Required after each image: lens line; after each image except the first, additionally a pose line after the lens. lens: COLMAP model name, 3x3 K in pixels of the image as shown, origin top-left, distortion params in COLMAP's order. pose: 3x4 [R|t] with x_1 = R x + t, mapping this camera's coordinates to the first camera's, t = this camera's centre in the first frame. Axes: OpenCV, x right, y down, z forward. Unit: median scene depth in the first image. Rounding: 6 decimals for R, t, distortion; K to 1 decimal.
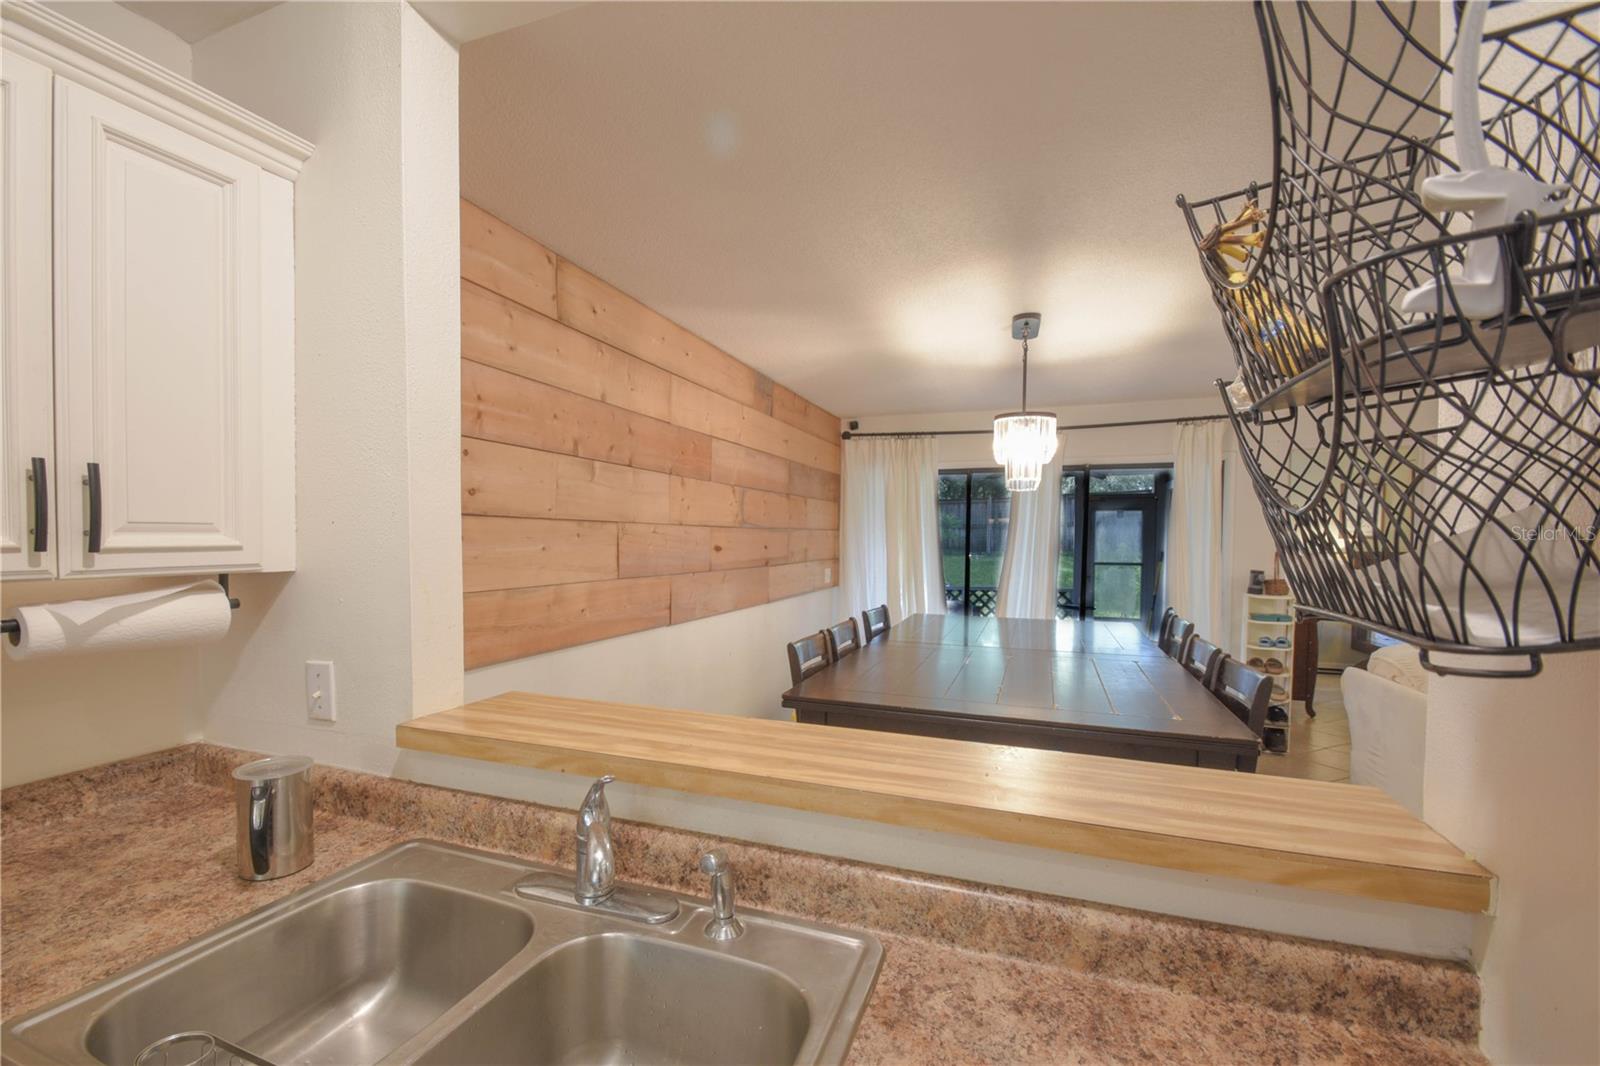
lens RADIAL K [[707.4, 0, 784.4], [0, 707.4, 560.7], [0, 0, 1]] dist [0.011587, -0.014402]
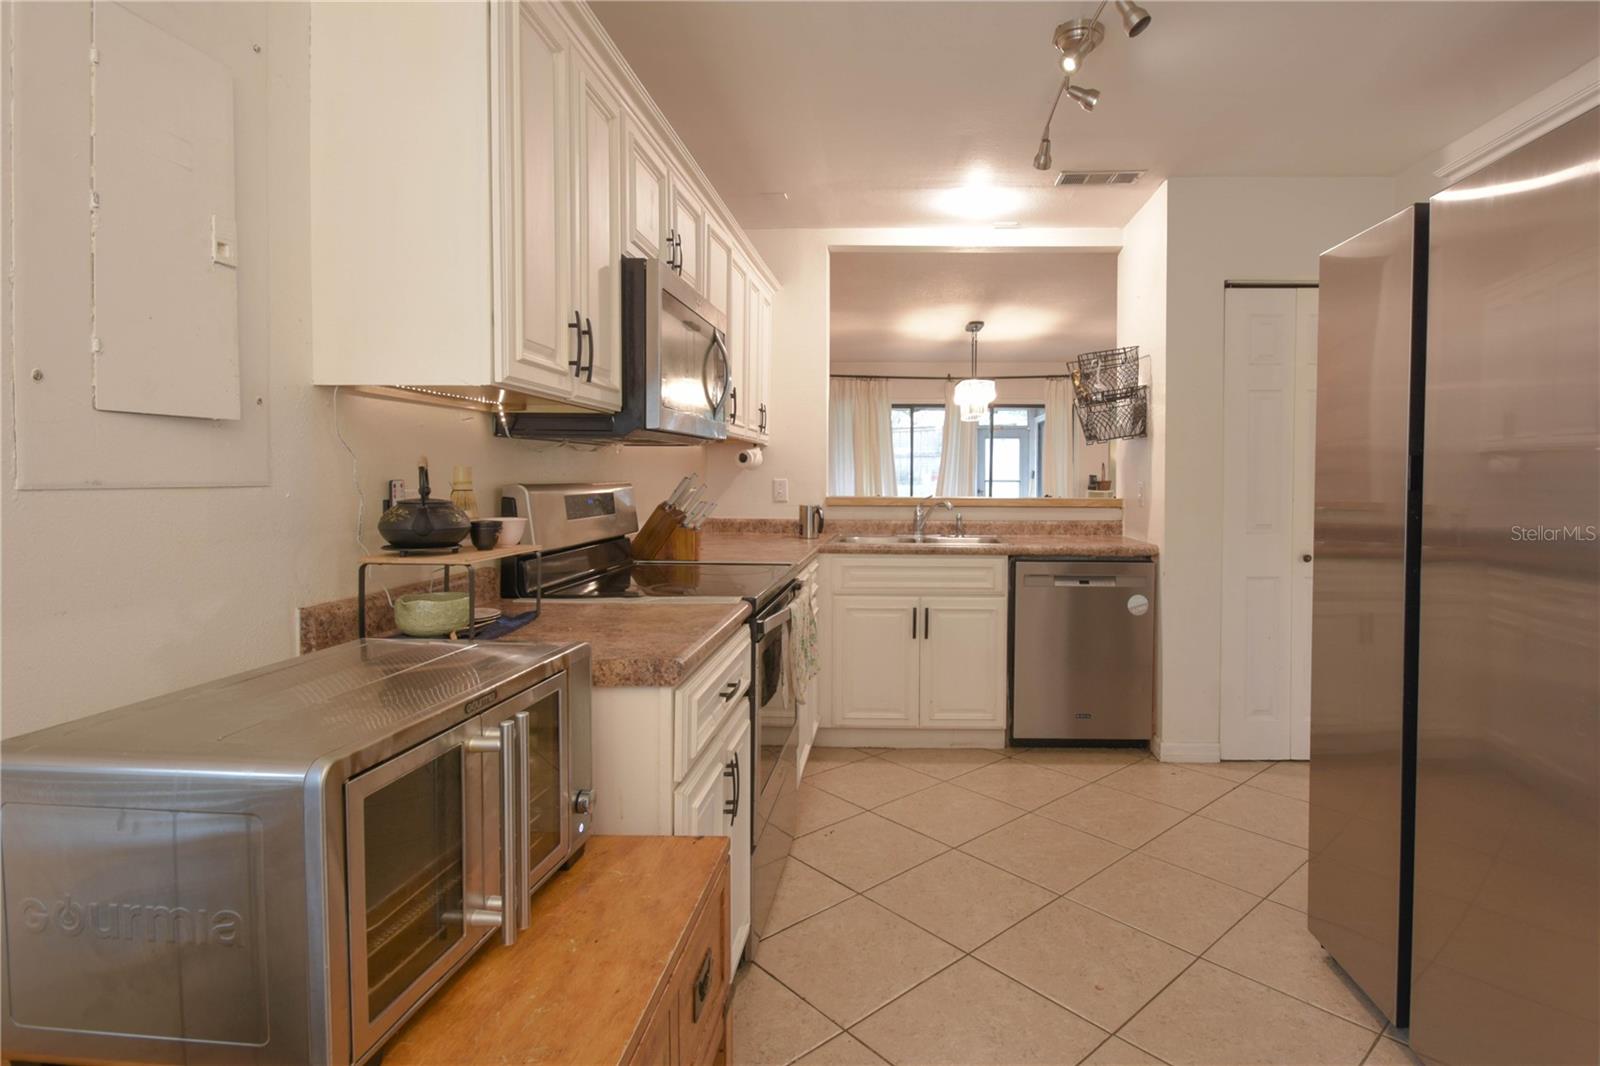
lens RADIAL K [[816.0, 0, 878.9], [0, 816.0, 494.0], [0, 0, 1]] dist [-0.000382, -0.001862]
pose [[0.949200, -0.006840, 0.314599, -1.249938], [0.009097, 0.999942, -0.005706, 0.219031], [-0.314542, 0.008278, 0.949207, -2.006519]]
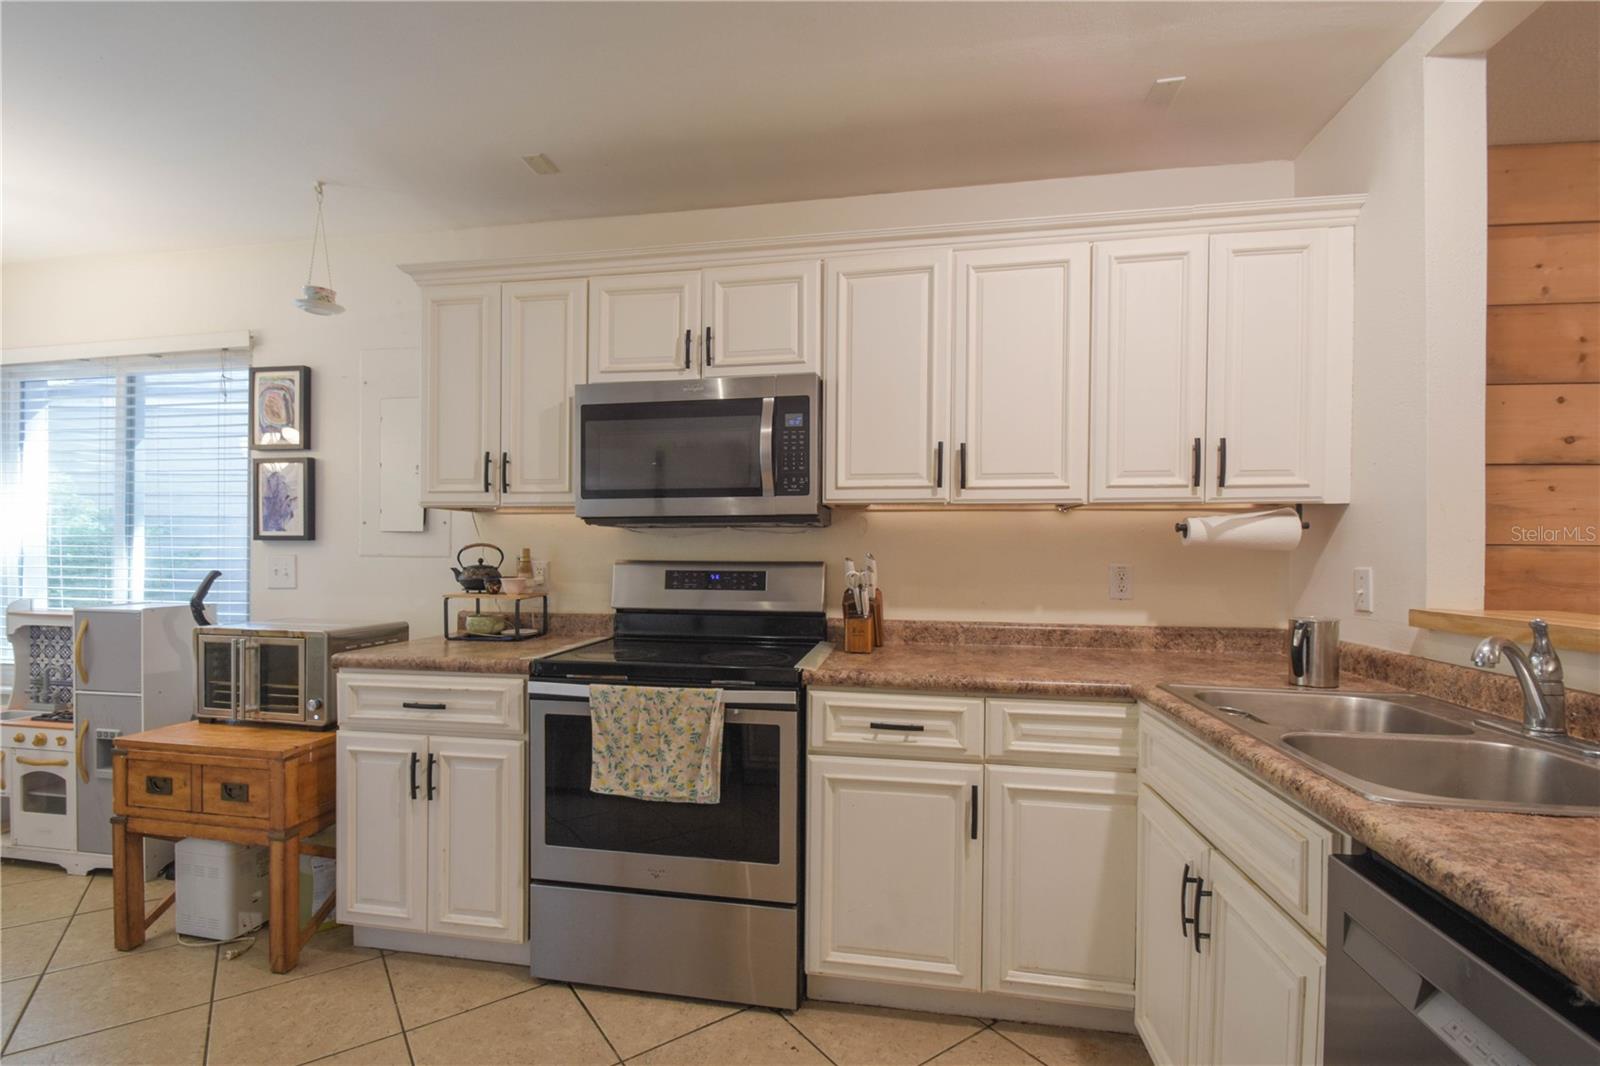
lens RADIAL K [[707.4, 0, 768.1], [0, 707.4, 560.5], [0, 0, 1]] dist [0.011587, -0.014402]
pose [[0.173951, 0.012006, -0.984681, 0.484681], [-0.037173, 0.999293, 0.005618, 0.163617], [0.984052, 0.035626, 0.174274, -0.361226]]
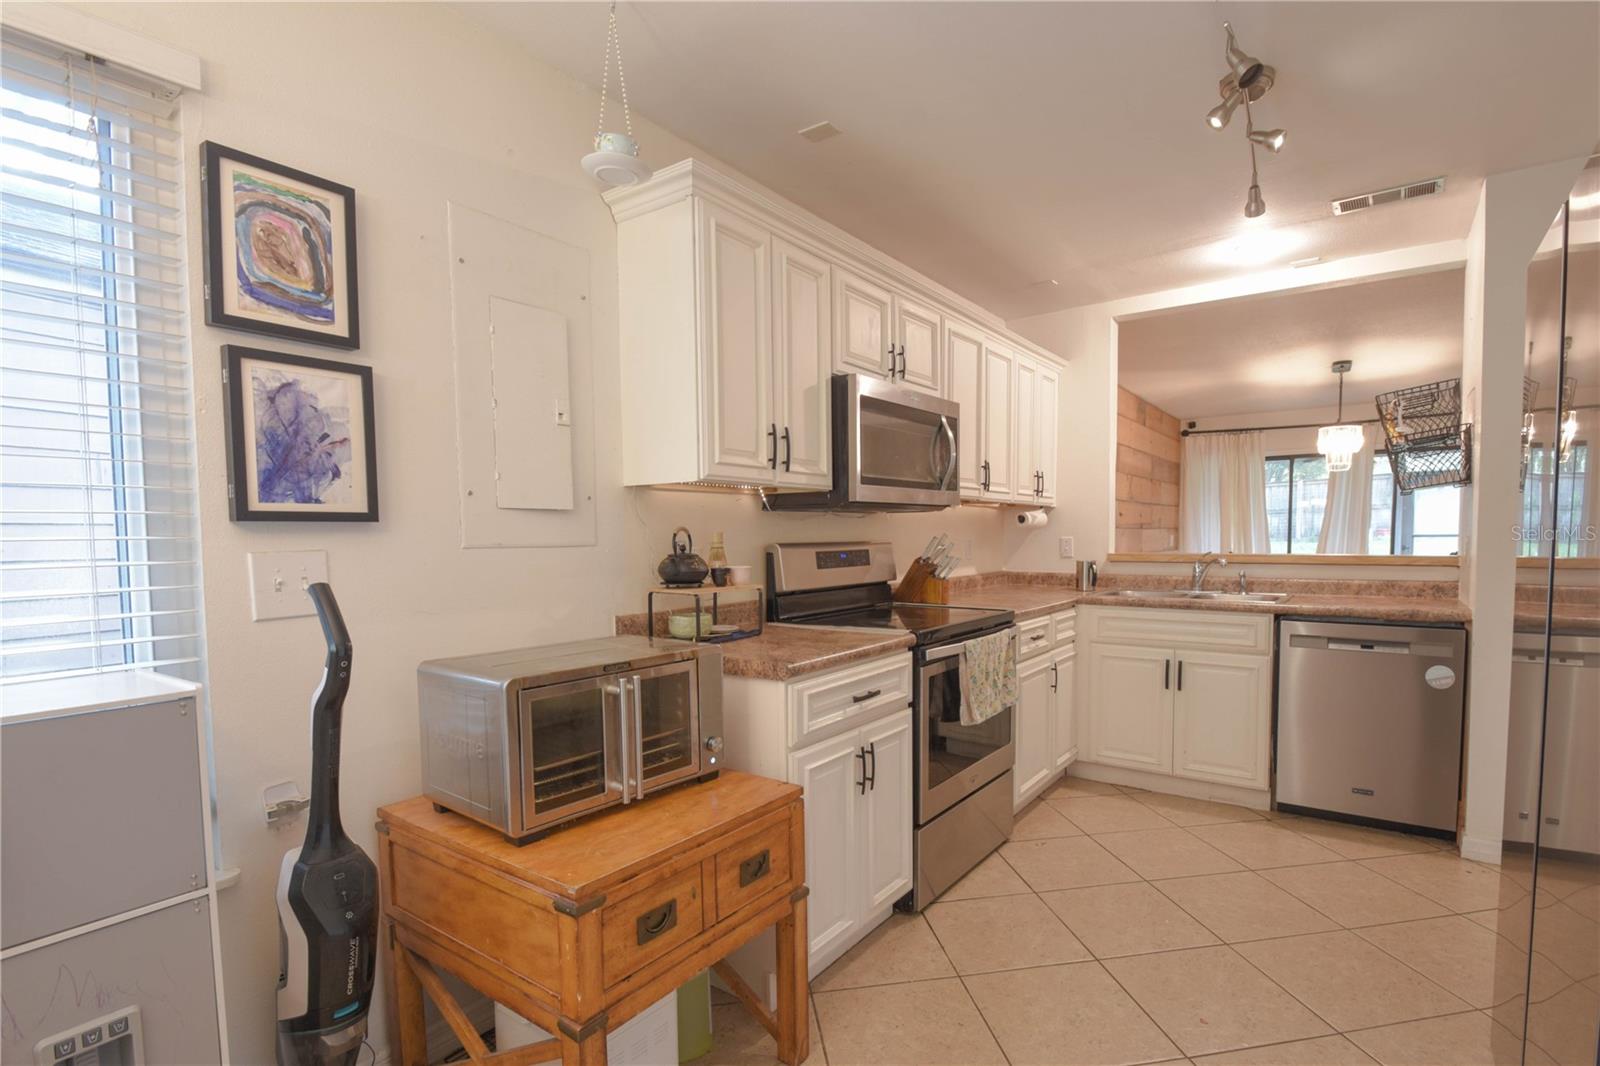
lens RADIAL K [[746.2, 0, 836.6], [0, 746.2, 578.7], [0, 0, 1]] dist [0.003925, -0.010482]
pose [[0.964286, 0.003105, -0.264845, -0.742679], [0.004290, 0.999617, 0.027341, 0.226129], [0.264828, -0.027501, 0.963903, -2.234139]]
